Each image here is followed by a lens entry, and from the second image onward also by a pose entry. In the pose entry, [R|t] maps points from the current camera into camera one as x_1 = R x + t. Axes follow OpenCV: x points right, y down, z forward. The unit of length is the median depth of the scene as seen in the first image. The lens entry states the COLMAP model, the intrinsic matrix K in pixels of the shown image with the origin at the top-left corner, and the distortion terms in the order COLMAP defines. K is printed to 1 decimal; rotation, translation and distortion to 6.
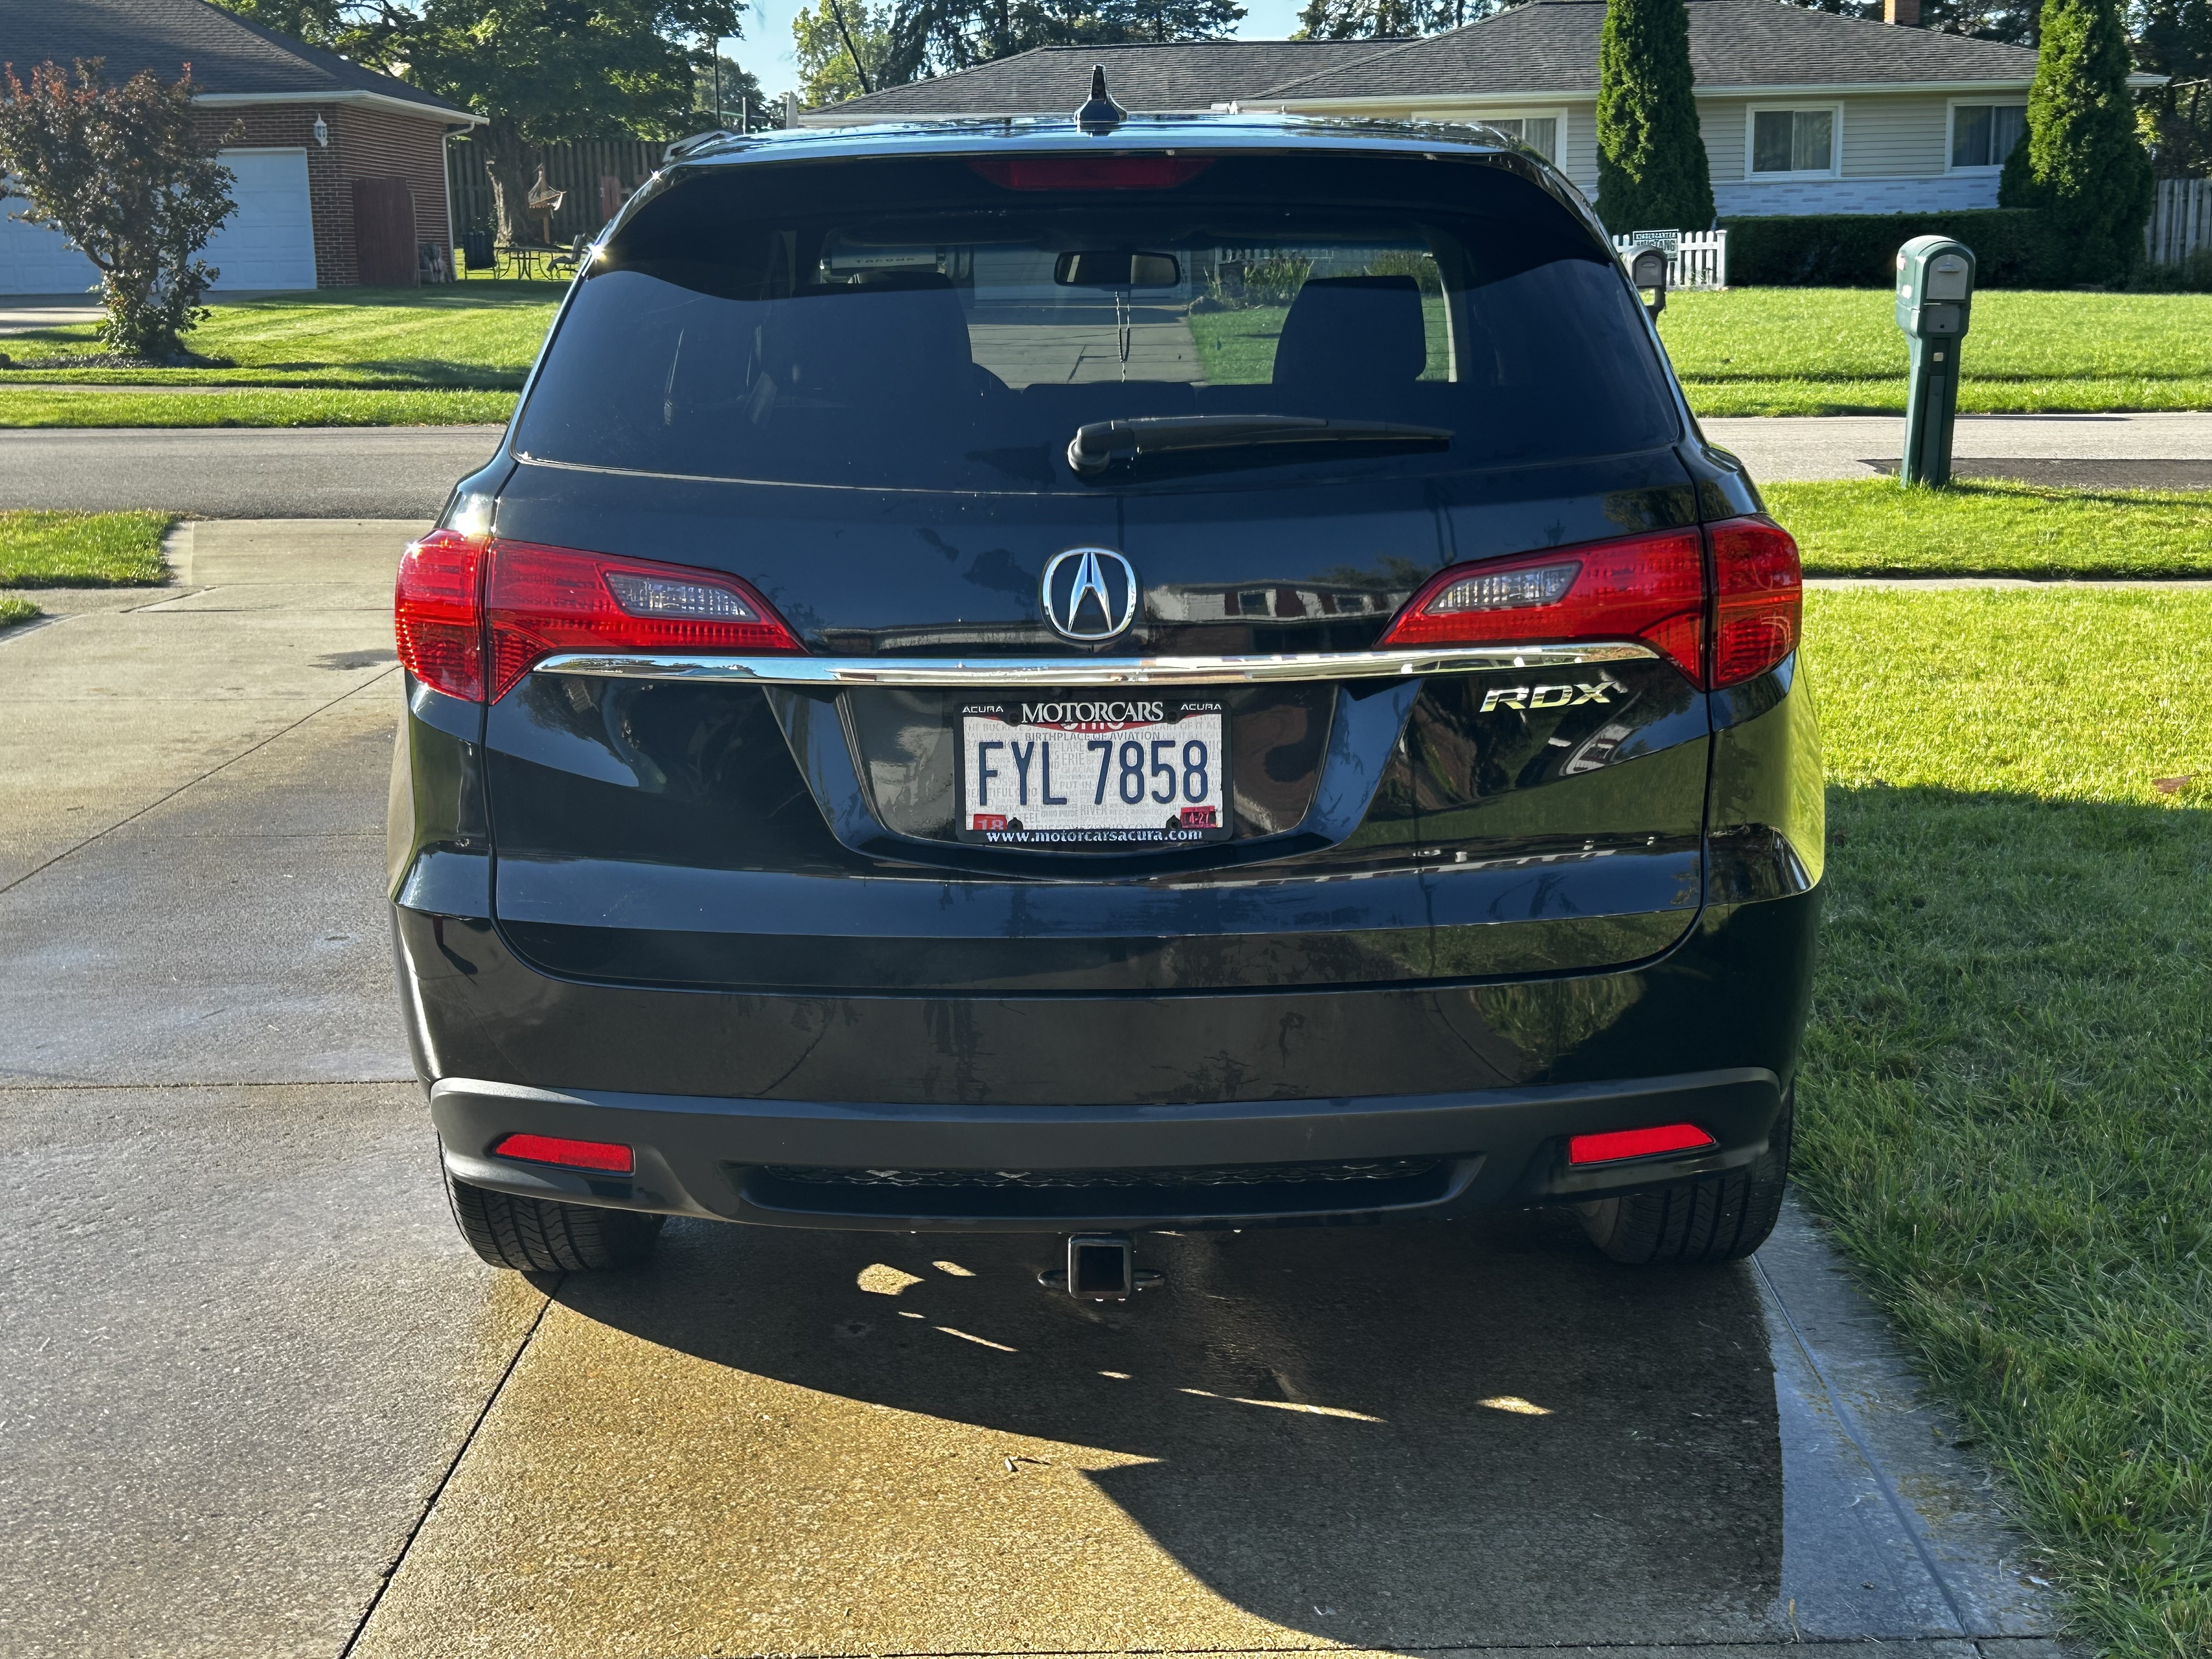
lens RADIAL K [[2800.7, 0, 1111.8], [0, 2800.7, 829.2], [0, 0, 1]] dist [-0.014762, 0.000000]
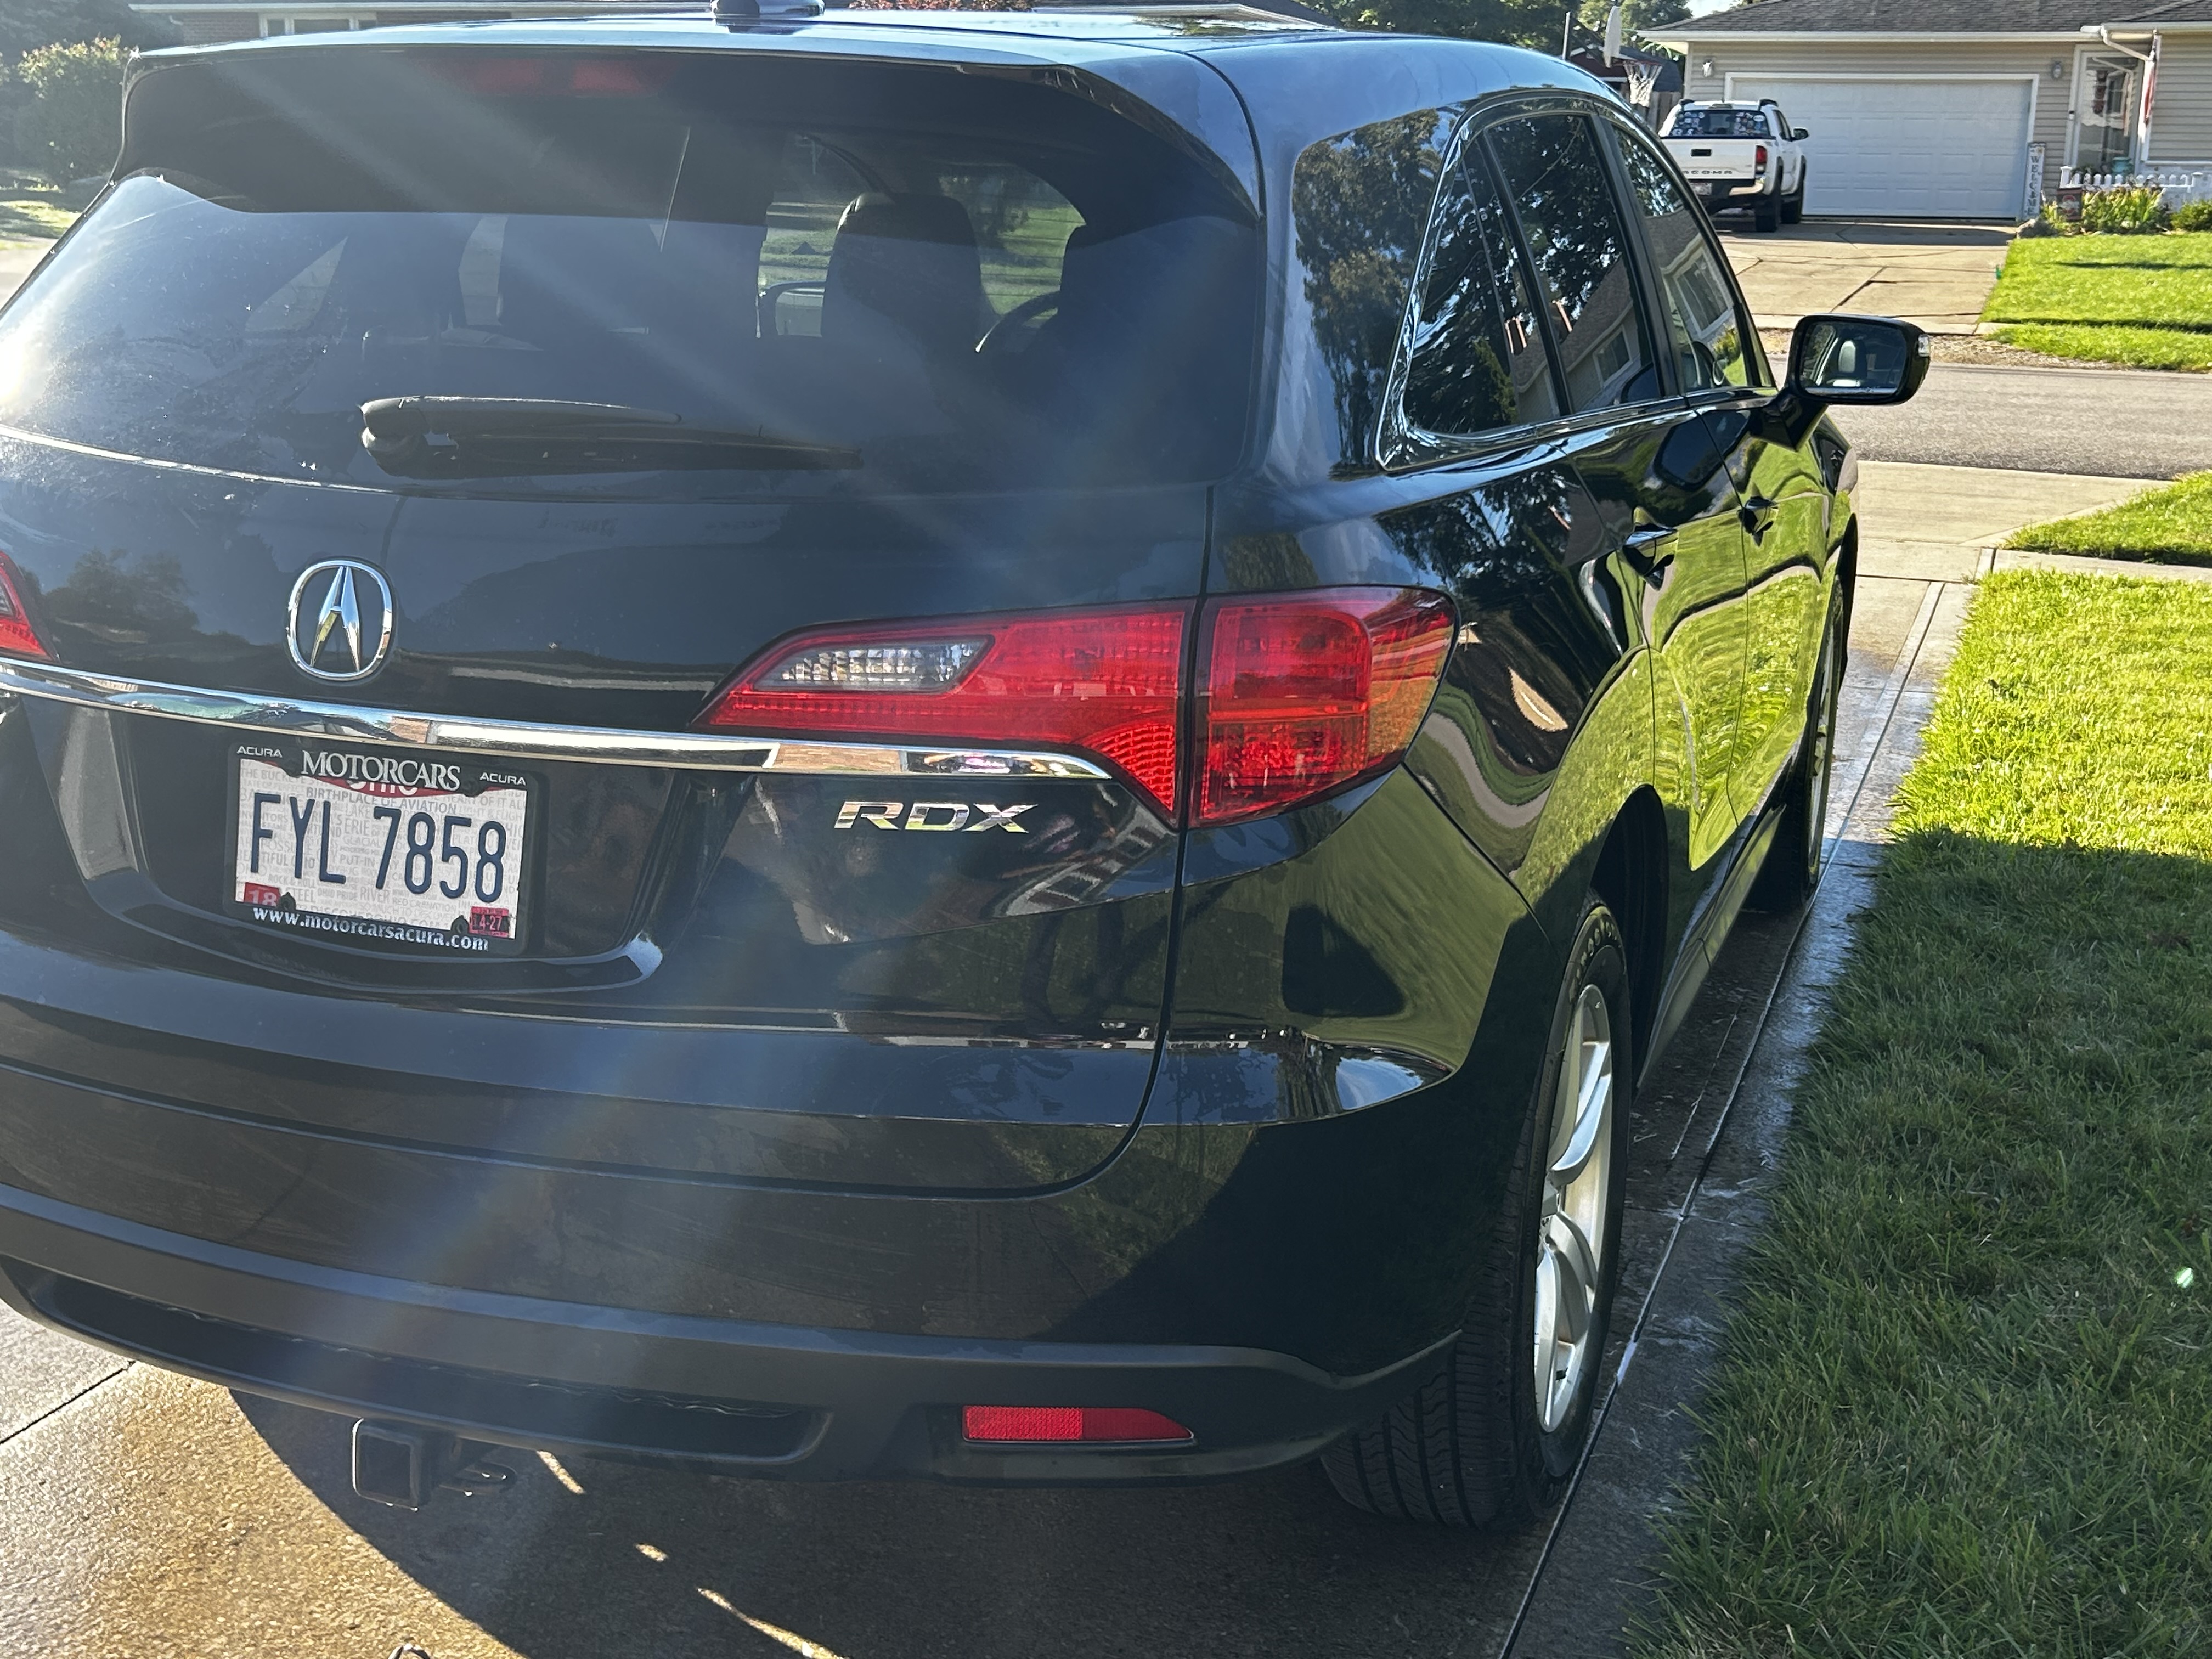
lens RADIAL K [[2561.5, 0, 1104.2], [0, 2561.5, 830.2], [0, 0, 1]] dist [0.034538, 0.000000]
pose [[0.950753, 0.113553, -0.288400, 0.388970], [-0.098278, 0.992904, 0.066953, -0.092434], [0.293956, -0.035313, 0.955166, 0.381079]]
